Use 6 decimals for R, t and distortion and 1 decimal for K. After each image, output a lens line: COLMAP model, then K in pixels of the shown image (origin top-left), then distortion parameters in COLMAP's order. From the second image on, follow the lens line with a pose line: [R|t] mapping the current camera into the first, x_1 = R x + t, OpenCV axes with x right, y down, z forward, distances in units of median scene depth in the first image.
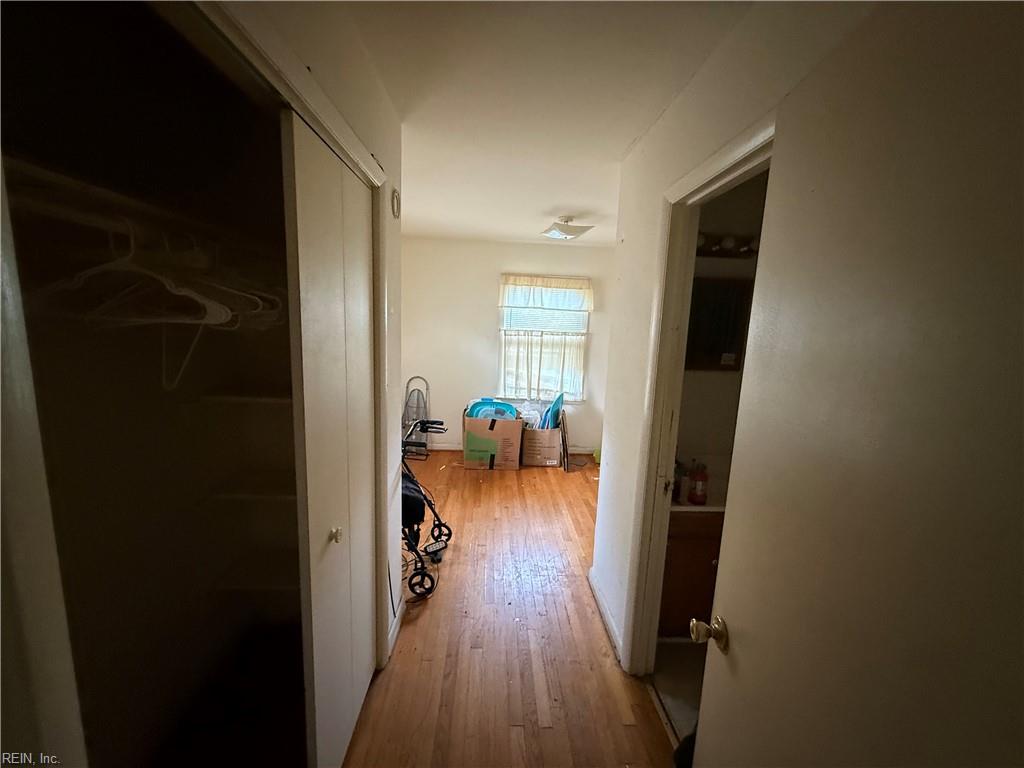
lens RADIAL K [[406.3, 0, 513.0], [0, 406.3, 384.8], [0, 0, 1]] dist [0.002845, -0.000319]
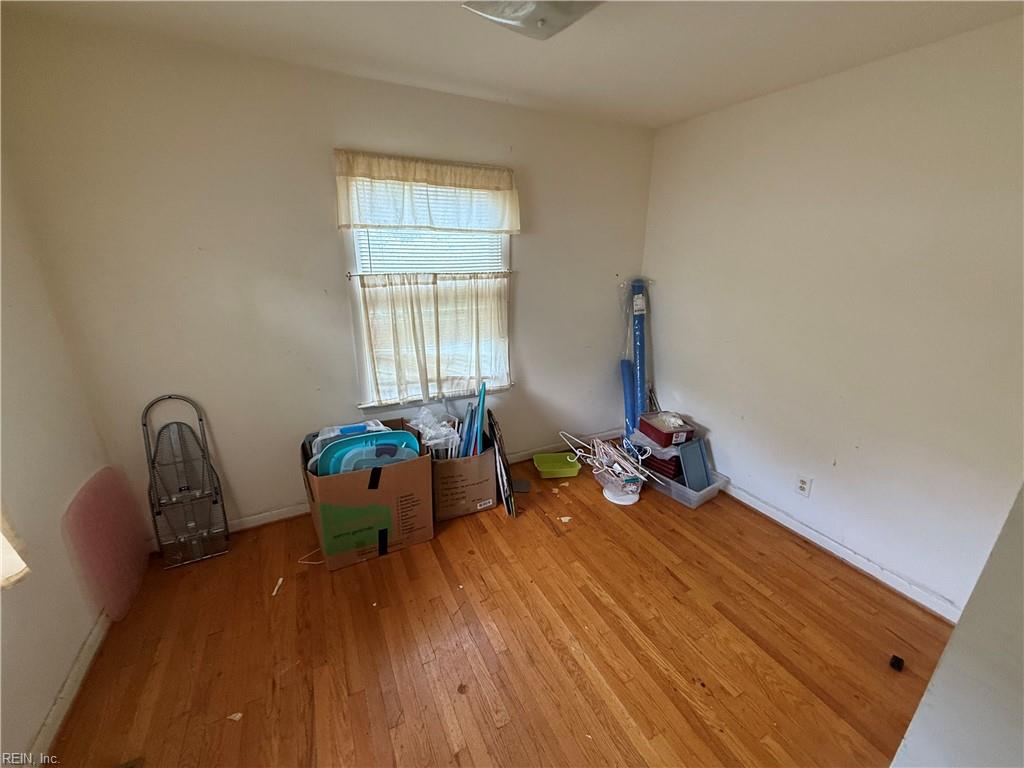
lens RADIAL K [[406.3, 0, 511.8], [0, 406.3, 379.8], [0, 0, 1]] dist [0.002845, -0.000319]
pose [[0.909699, -0.159805, 0.383288, -0.063123], [0.089465, 0.976735, 0.194896, -0.091015], [-0.405517, -0.143006, 0.902832, 0.459426]]
